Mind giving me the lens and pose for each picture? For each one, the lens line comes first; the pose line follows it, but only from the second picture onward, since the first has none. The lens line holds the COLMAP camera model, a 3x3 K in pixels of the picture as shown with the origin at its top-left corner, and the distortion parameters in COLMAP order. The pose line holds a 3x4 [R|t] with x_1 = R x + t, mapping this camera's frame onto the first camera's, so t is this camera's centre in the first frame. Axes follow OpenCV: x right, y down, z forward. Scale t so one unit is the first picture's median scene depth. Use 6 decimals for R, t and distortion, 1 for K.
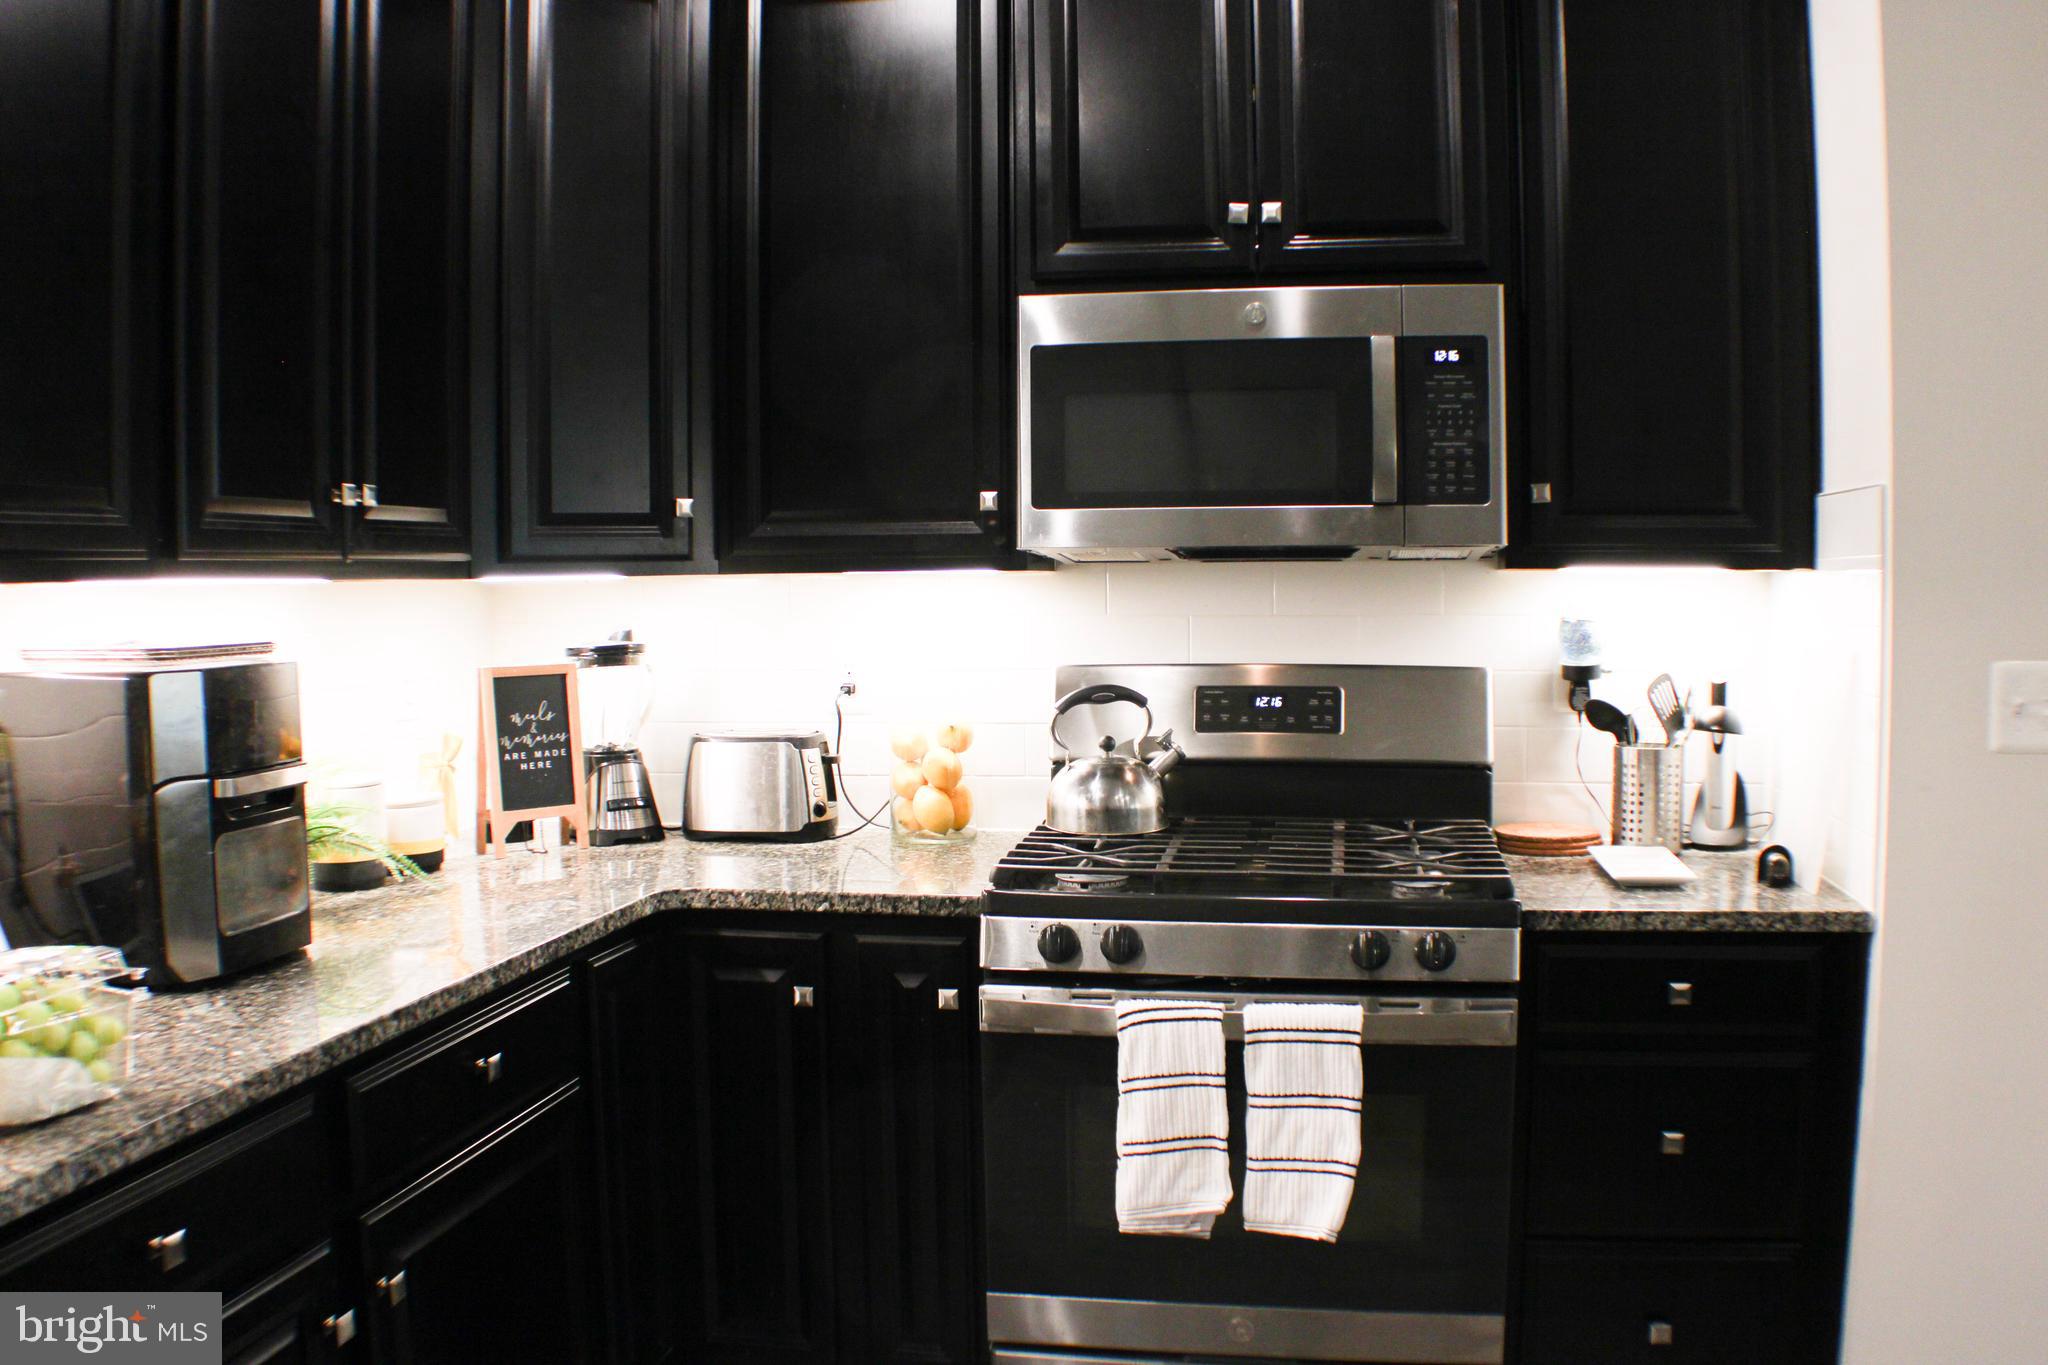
lens RADIAL K [[1735.5, 0, 1021.7], [0, 1735.5, 690.2], [0, 0, 1]] dist [-0.248863, 0.152031]
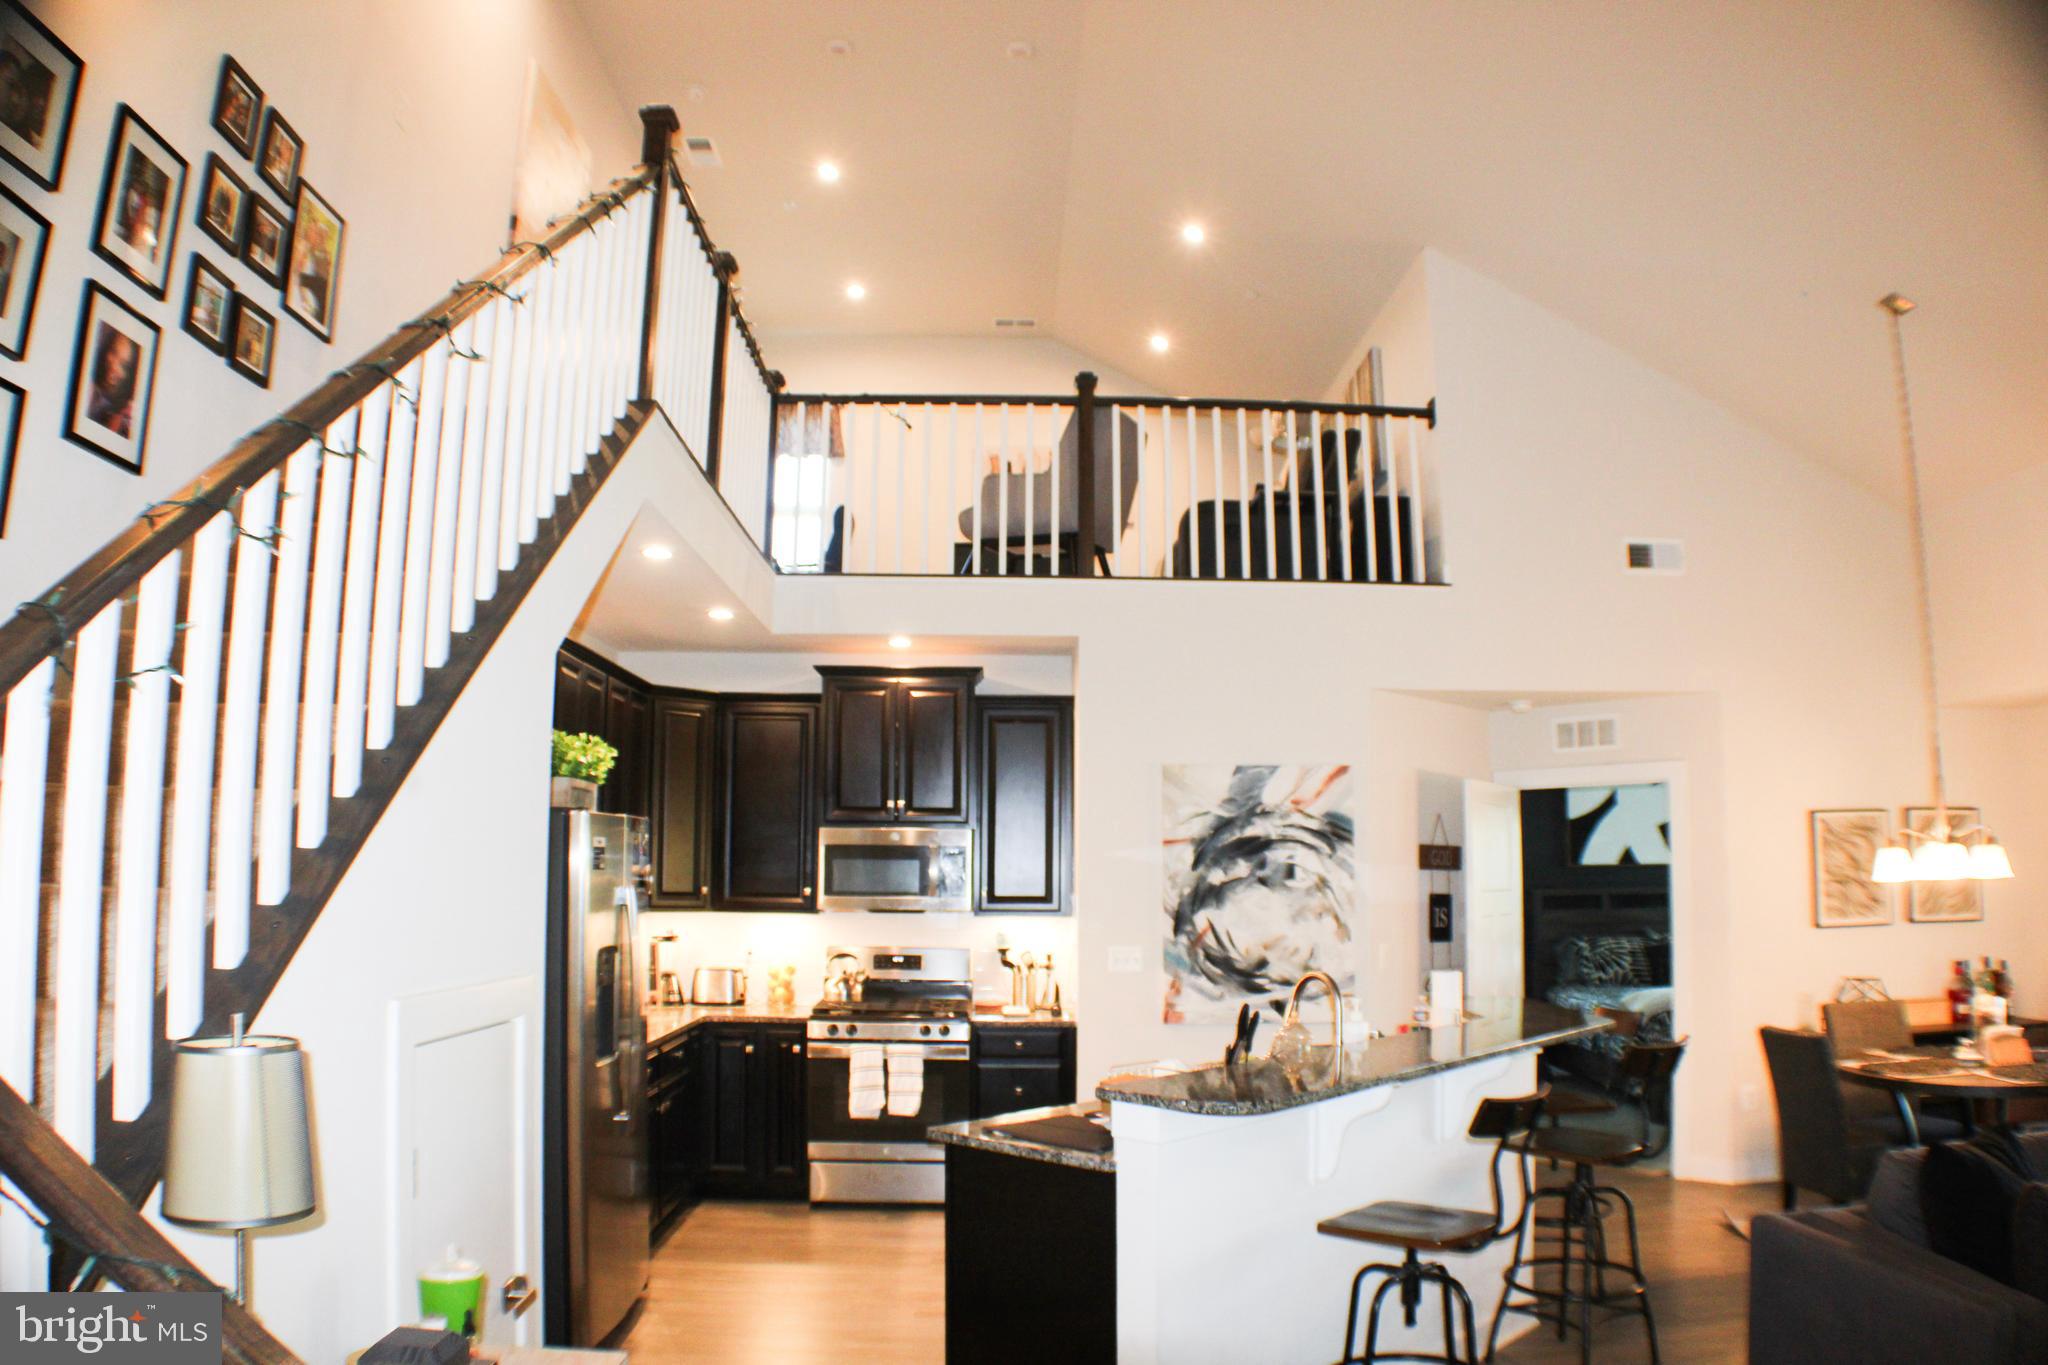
lens RADIAL K [[1465.7, 0, 1024.0], [0, 1465.7, 682.5], [0, 0, 1]] dist [-0.218314, 0.001605]
pose [[0.977840, 0.042151, 0.205065, -0.202682], [-0.001428, 0.980842, -0.194802, 0.030214], [-0.209348, 0.190192, 0.959167, -1.751659]]
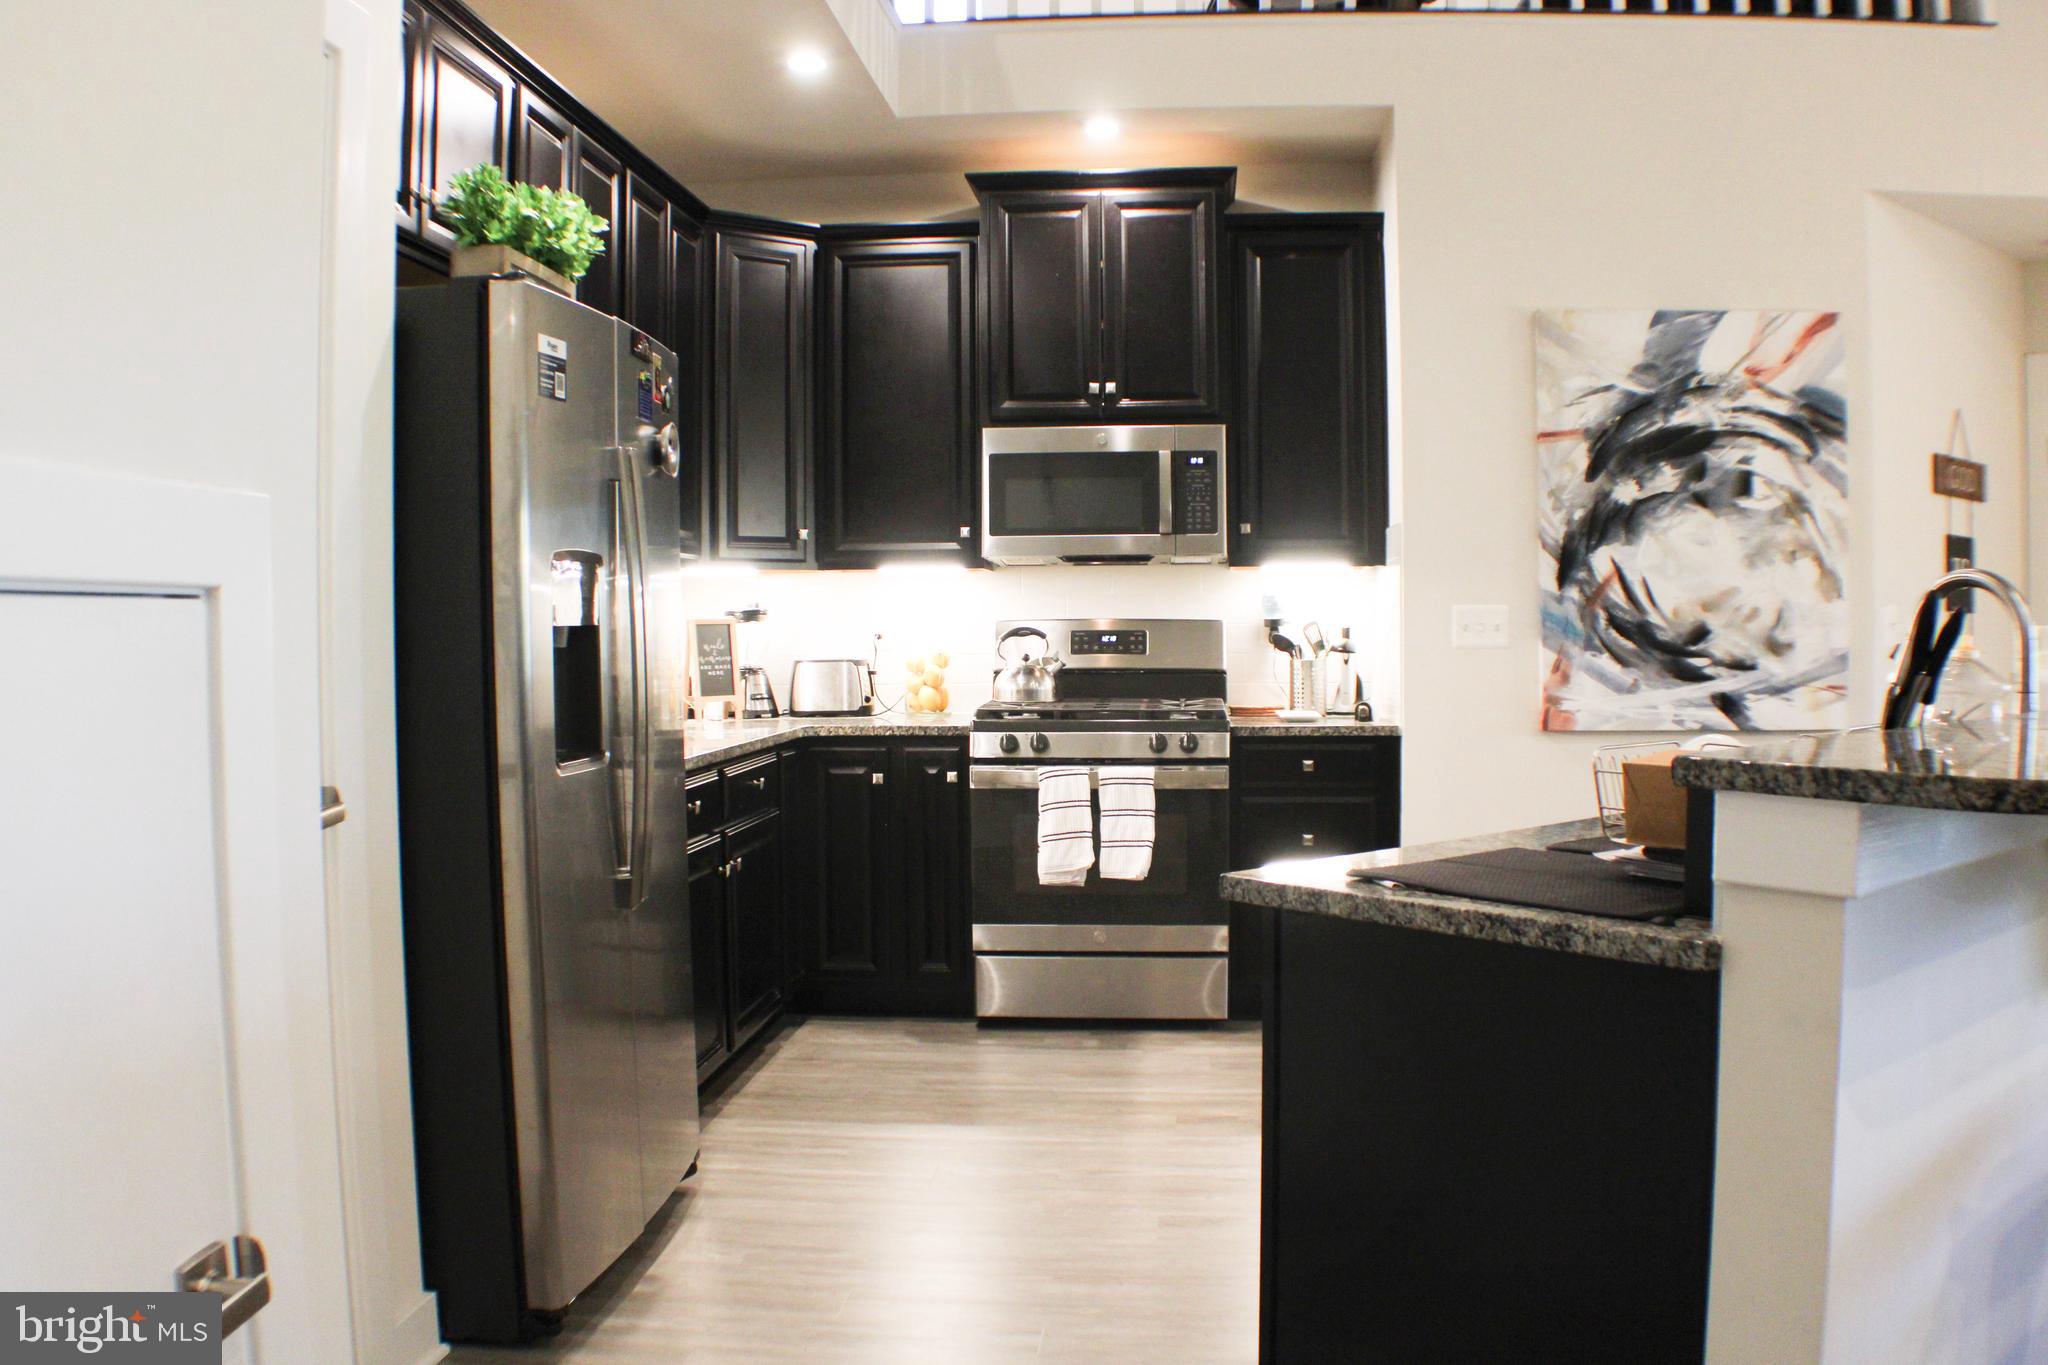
lens RADIAL K [[1735.5, 0, 1021.7], [0, 1735.5, 690.2], [0, 0, 1]] dist [-0.248863, 0.152031]
pose [[0.995914, -0.000791, 0.090307, -0.142615], [0.003077, 0.999678, -0.025176, 0.127014], [-0.090258, 0.025351, 0.995596, -1.015770]]
